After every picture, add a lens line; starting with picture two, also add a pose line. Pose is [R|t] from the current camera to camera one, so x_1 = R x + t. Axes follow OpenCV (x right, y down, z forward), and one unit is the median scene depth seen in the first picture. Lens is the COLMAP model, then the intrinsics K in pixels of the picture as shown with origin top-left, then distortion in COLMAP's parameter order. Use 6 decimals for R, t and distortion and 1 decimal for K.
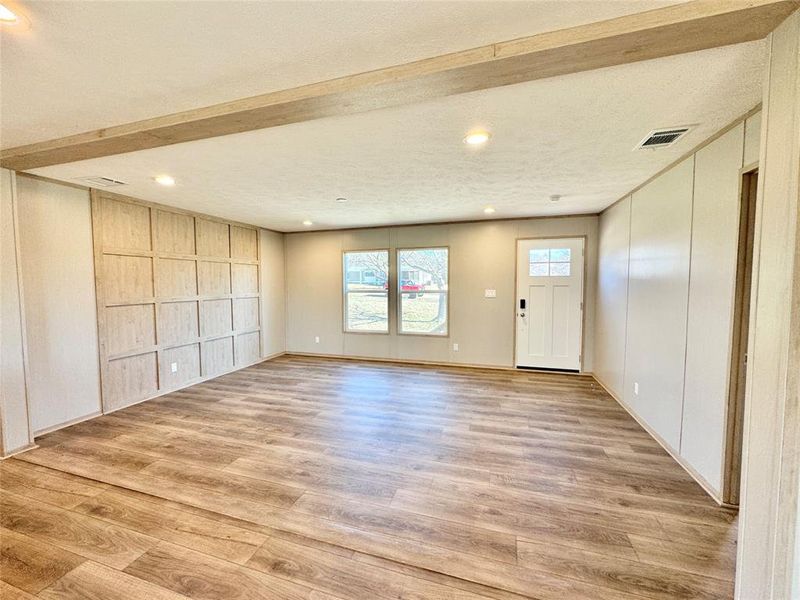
lens RADIAL K [[319.3, 0, 400.0], [0, 319.3, 300.0], [0, 0, 1]] dist [-0.000717, 0.000029]
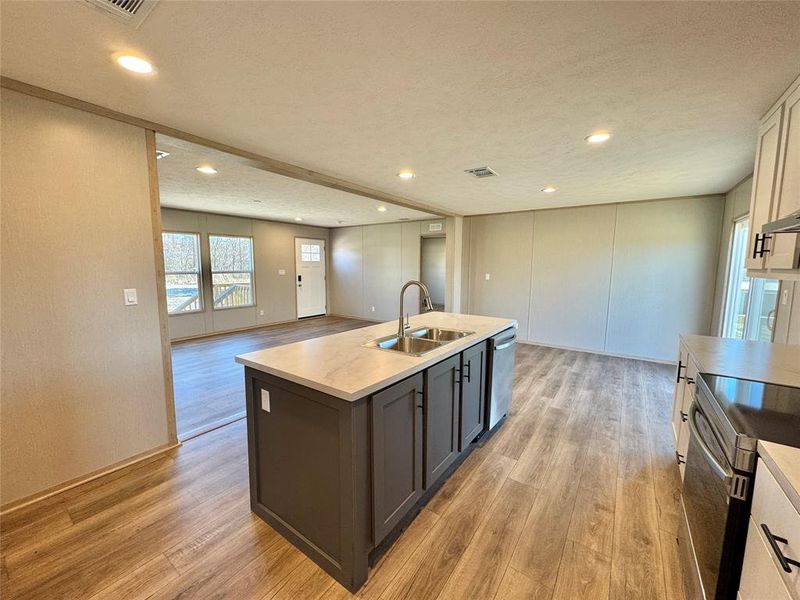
lens RADIAL K [[319.3, 0, 400.0], [0, 319.3, 300.0], [0, 0, 1]] dist [-0.000717, 0.000029]
pose [[0.316138, -0.097182, 0.943723, -0.951183], [0.048376, 0.995097, 0.086267, 0.006557], [-0.947479, 0.018381, 0.319290, 0.016098]]
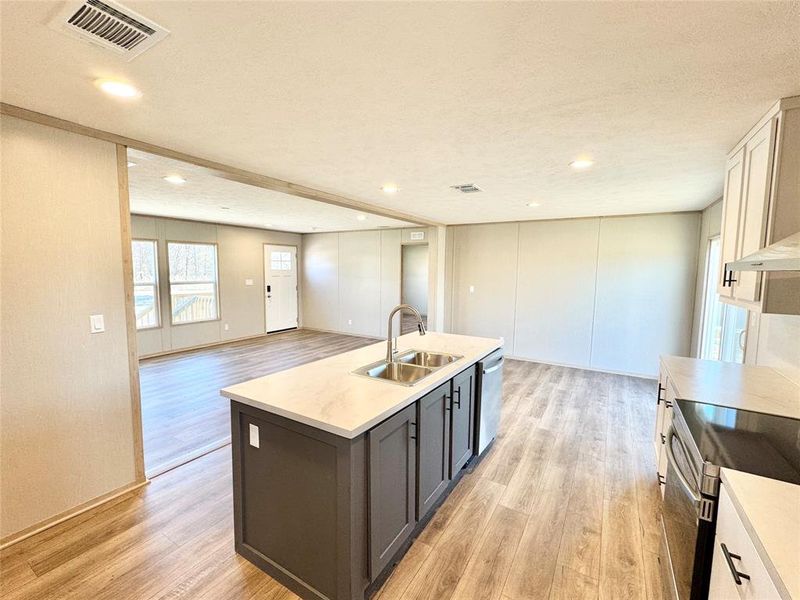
lens RADIAL K [[348.8, 0, 400.0], [0, 348.8, 300.0], [0, 0, 1]] dist [-0.001266, 0.000352]
pose [[0.247504, -0.079586, 0.965613, -0.983382], [0.044239, 0.996510, 0.070793, -0.021861], [-0.967876, 0.025197, 0.250161, 0.023542]]
